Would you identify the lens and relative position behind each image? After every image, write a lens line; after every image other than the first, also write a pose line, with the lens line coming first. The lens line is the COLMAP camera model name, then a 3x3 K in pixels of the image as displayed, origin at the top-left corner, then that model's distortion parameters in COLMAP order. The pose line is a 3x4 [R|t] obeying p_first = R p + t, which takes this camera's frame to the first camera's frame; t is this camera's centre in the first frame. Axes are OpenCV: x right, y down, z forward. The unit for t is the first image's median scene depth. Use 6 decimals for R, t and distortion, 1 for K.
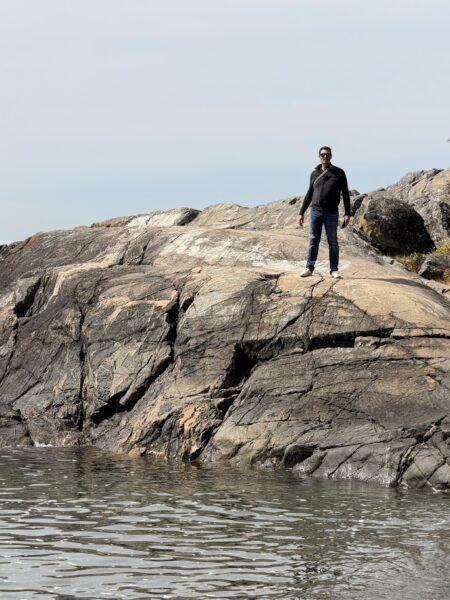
lens RADIAL K [[2025.6, 0, 225.0], [0, 2025.6, 300.0], [0, 0, 1]] dist [0.161233, 0.472728]
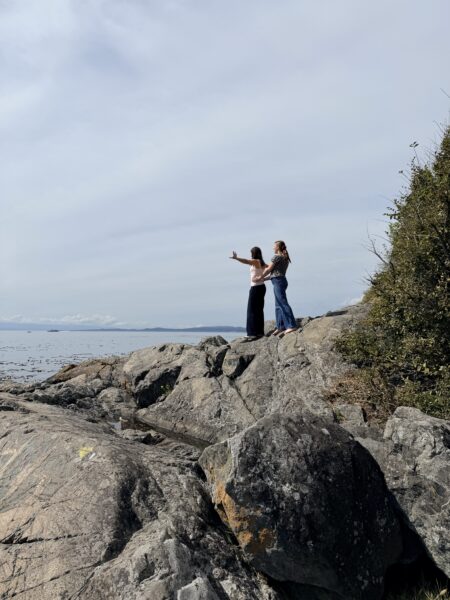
lens RADIAL K [[404.9, 0, 225.0], [0, 404.9, 300.0], [0, 0, 1]] dist [0.058777, -0.080708]
pose [[0.998036, -0.012756, 0.061335, 0.083441], [0.018133, 0.995963, -0.087917, -0.084879], [-0.059966, 0.088856, 0.994238, 1.204439]]
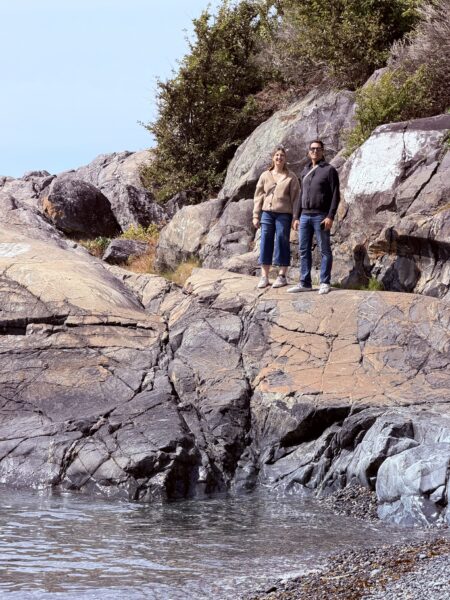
lens RADIAL K [[2025.6, 0, 225.0], [0, 2025.6, 300.0], [0, 0, 1]] dist [0.161233, 0.472728]
pose [[0.990316, 0.012915, 0.138231, 0.024406], [-0.014104, 0.999871, 0.007626, -0.001699], [-0.138115, -0.009502, 0.990371, 0.040746]]
